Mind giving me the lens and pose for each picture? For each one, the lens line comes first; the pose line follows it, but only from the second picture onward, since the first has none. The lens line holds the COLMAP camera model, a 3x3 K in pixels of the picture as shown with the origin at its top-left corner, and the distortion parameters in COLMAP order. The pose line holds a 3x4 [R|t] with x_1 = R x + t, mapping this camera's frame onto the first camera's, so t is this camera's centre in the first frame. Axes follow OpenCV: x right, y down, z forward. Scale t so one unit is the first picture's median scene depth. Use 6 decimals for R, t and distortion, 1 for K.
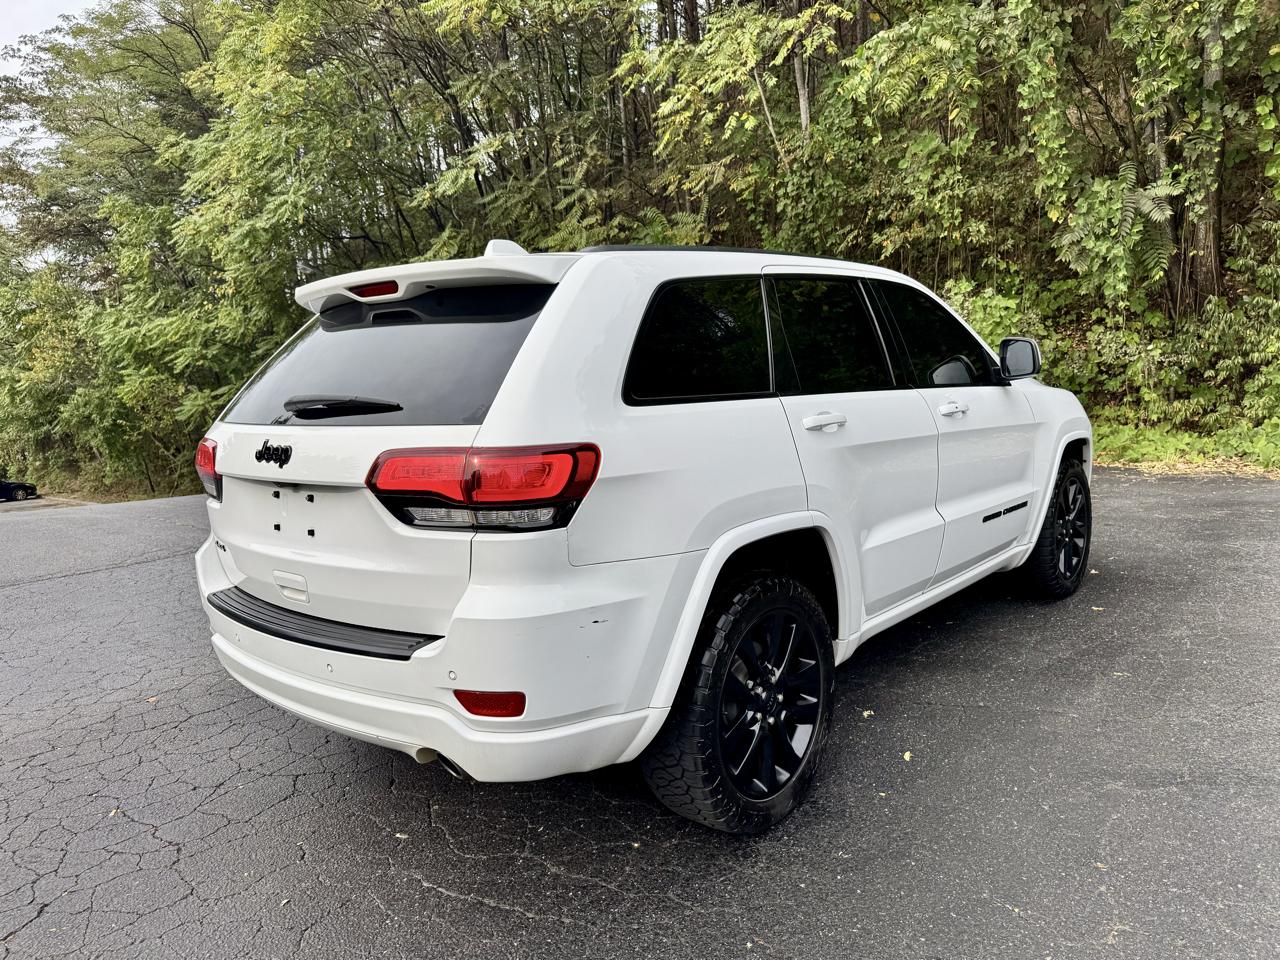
lens RADIAL K [[899.3, 0, 641.0], [0, 899.3, 499.7], [0, 0, 1]] dist [0.038595, -0.049075]
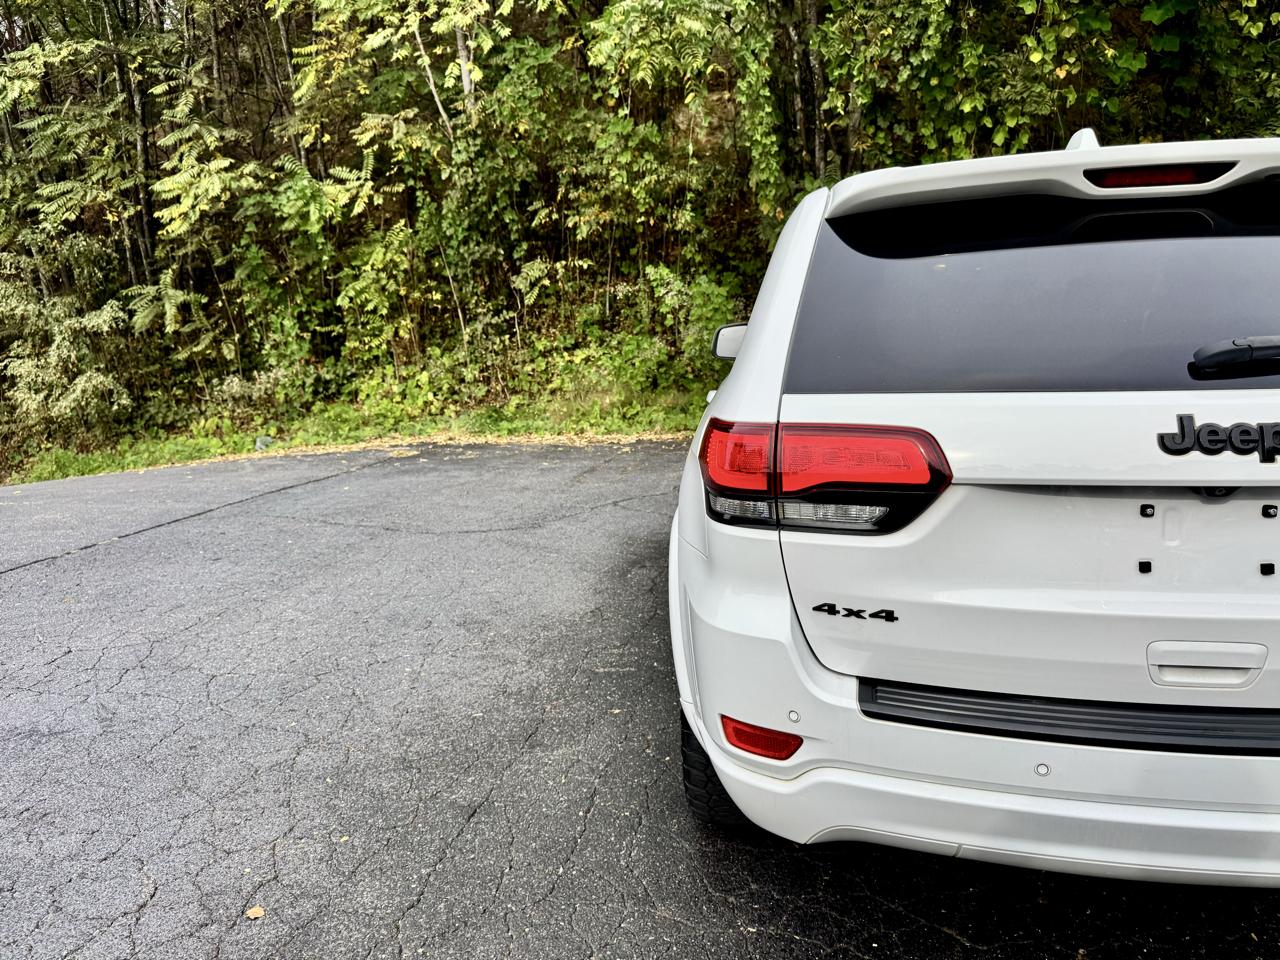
lens RADIAL K [[899.3, 0, 638.7], [0, 899.3, 491.1], [0, 0, 1]] dist [0.038595, -0.049075]
pose [[0.865269, -0.064435, 0.497150, -0.235348], [0.062466, 0.997834, 0.020609, -0.012241], [-0.497401, 0.013223, 0.867420, 0.159727]]
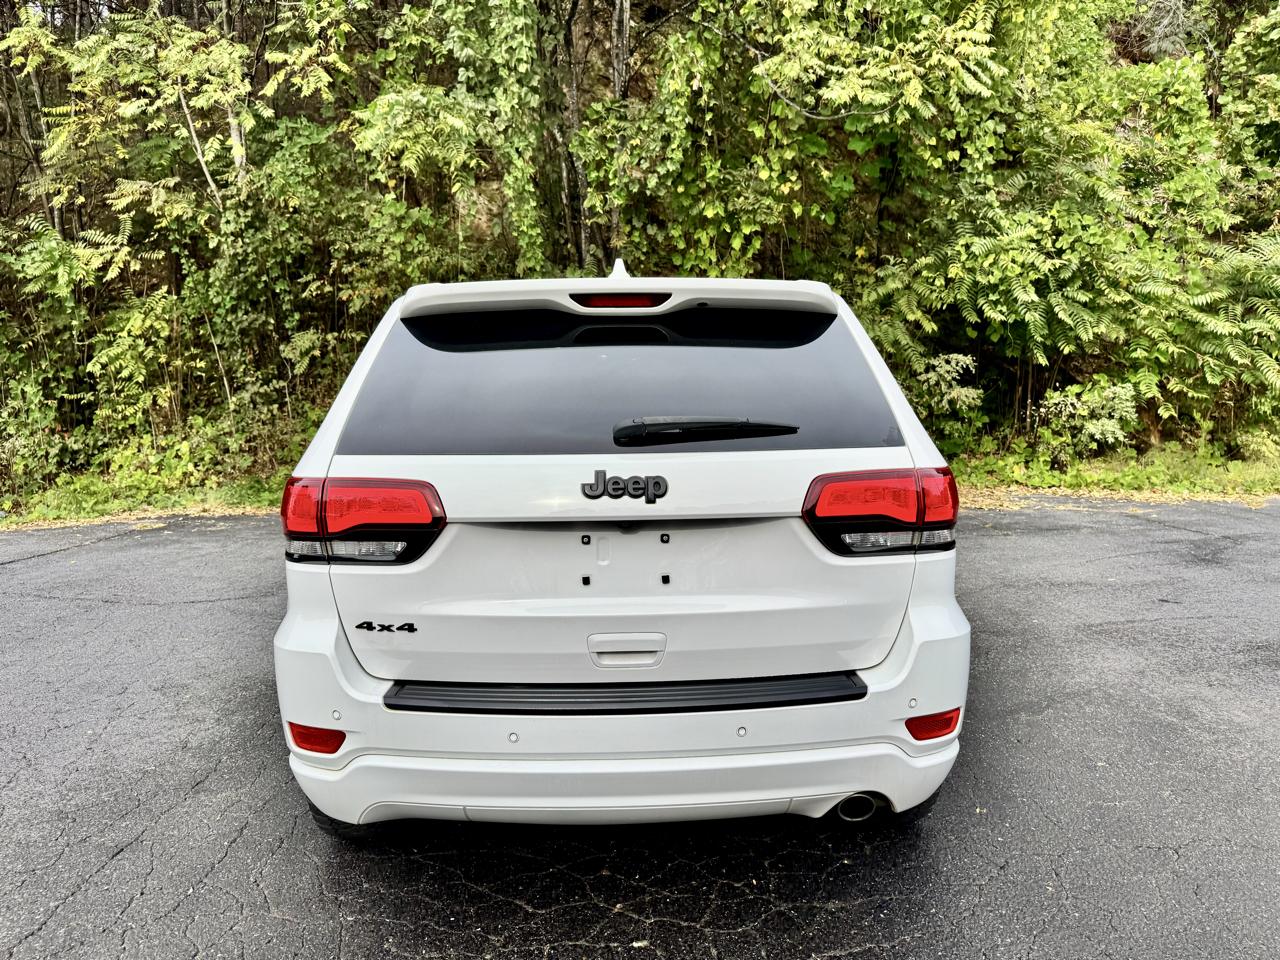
lens RADIAL K [[899.3, 0, 646.7], [0, 899.3, 490.4], [0, 0, 1]] dist [0.038595, -0.049075]
pose [[0.738745, -0.026130, 0.673478, -0.217297], [0.077257, 0.995945, -0.046103, -0.002167], [-0.669543, 0.086089, 0.737768, 0.090704]]
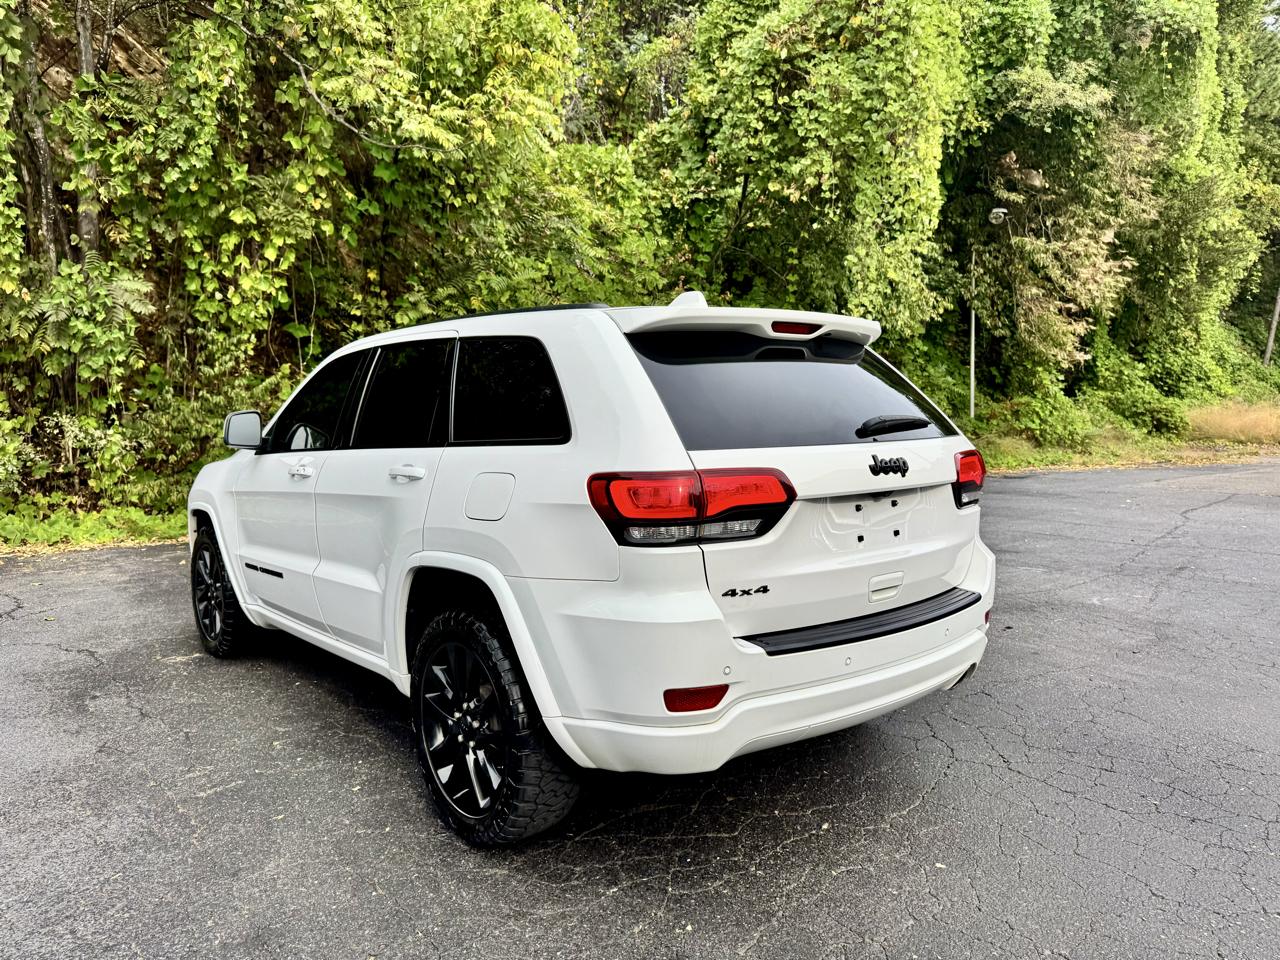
lens RADIAL K [[899.3, 0, 643.3], [0, 899.3, 487.7], [0, 0, 1]] dist [0.038595, -0.049075]
pose [[0.168577, -0.030398, 0.985220, -0.361448], [0.154870, 0.987927, 0.003982, -0.017716], [-0.973446, 0.151909, 0.171250, 0.257395]]
